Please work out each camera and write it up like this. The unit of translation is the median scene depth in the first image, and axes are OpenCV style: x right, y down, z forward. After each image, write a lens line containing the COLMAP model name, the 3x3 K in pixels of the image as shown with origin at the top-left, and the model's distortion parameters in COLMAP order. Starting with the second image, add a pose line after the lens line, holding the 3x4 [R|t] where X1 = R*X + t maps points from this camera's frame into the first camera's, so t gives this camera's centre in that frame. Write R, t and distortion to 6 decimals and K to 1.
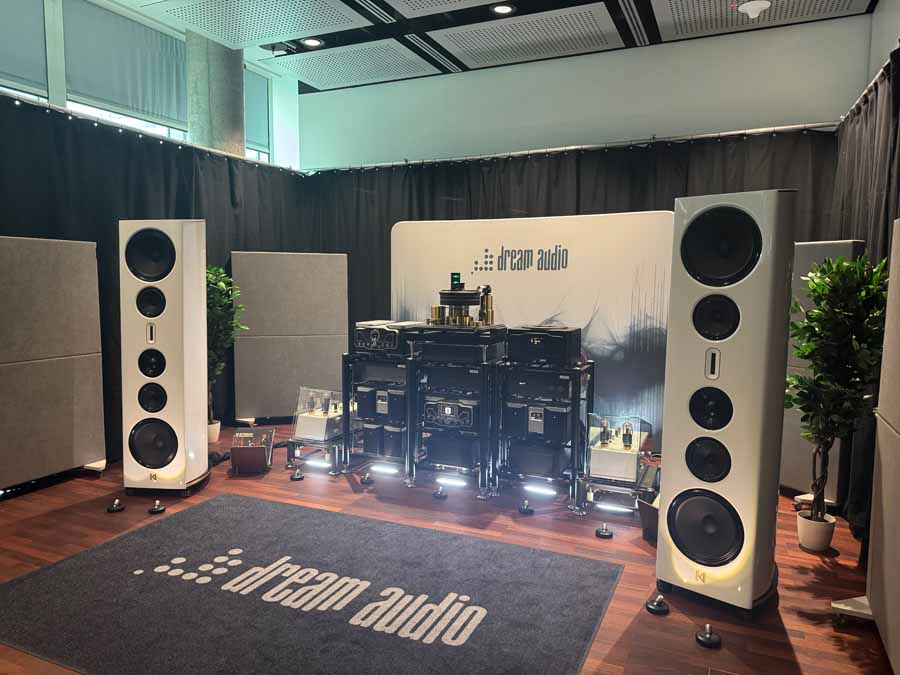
lens RADIAL K [[643.6, 0, 445.4], [0, 643.6, 336.6], [0, 0, 1]] dist [0.040956, -0.046746]
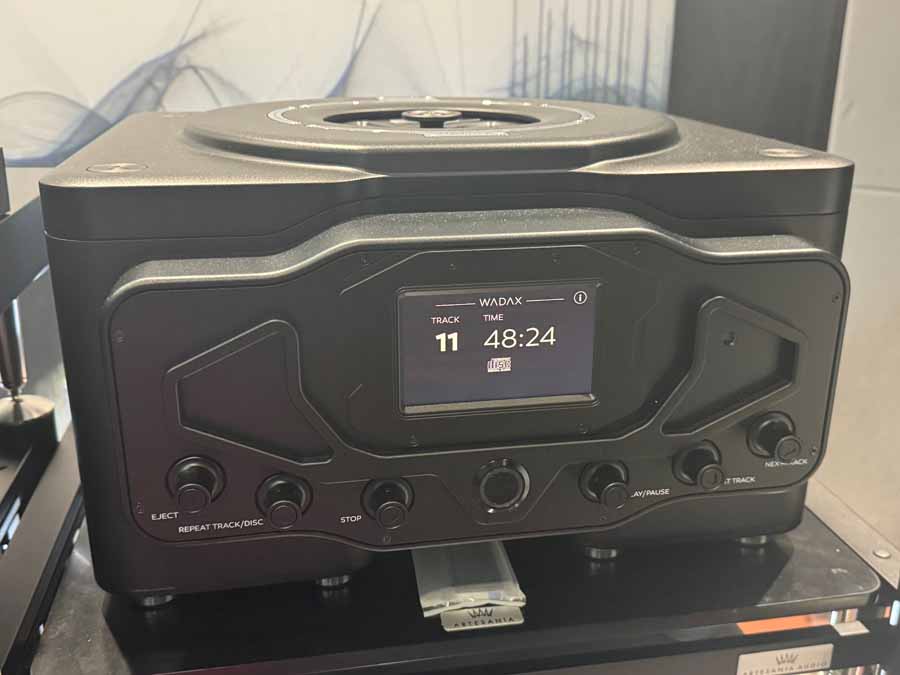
lens RADIAL K [[906.8, 0, 450.9], [0, 906.8, 337.0], [0, 0, 1]] dist [-0.026485, 0.000000]
pose [[0.826050, -0.182166, 0.533346, 0.086752], [0.041237, 0.963323, 0.265158, -0.020154], [-0.562087, -0.197040, 0.803264, 0.962334]]
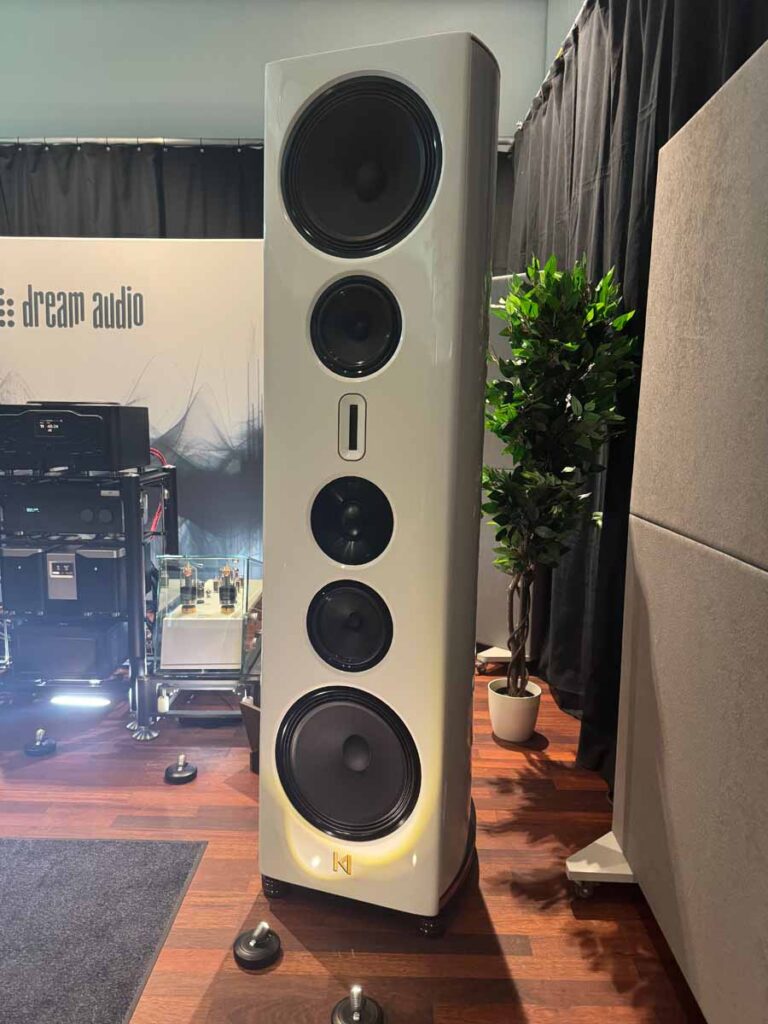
lens RADIAL K [[732.2, 0, 385.9], [0, 732.2, 512.0], [0, 0, 1]] dist [0.040956, -0.046746]
pose [[0.916765, -0.046969, 0.396656, 0.156328], [0.028011, 0.998177, 0.053456, 0.054664], [-0.398444, -0.037895, 0.916409, 0.352573]]
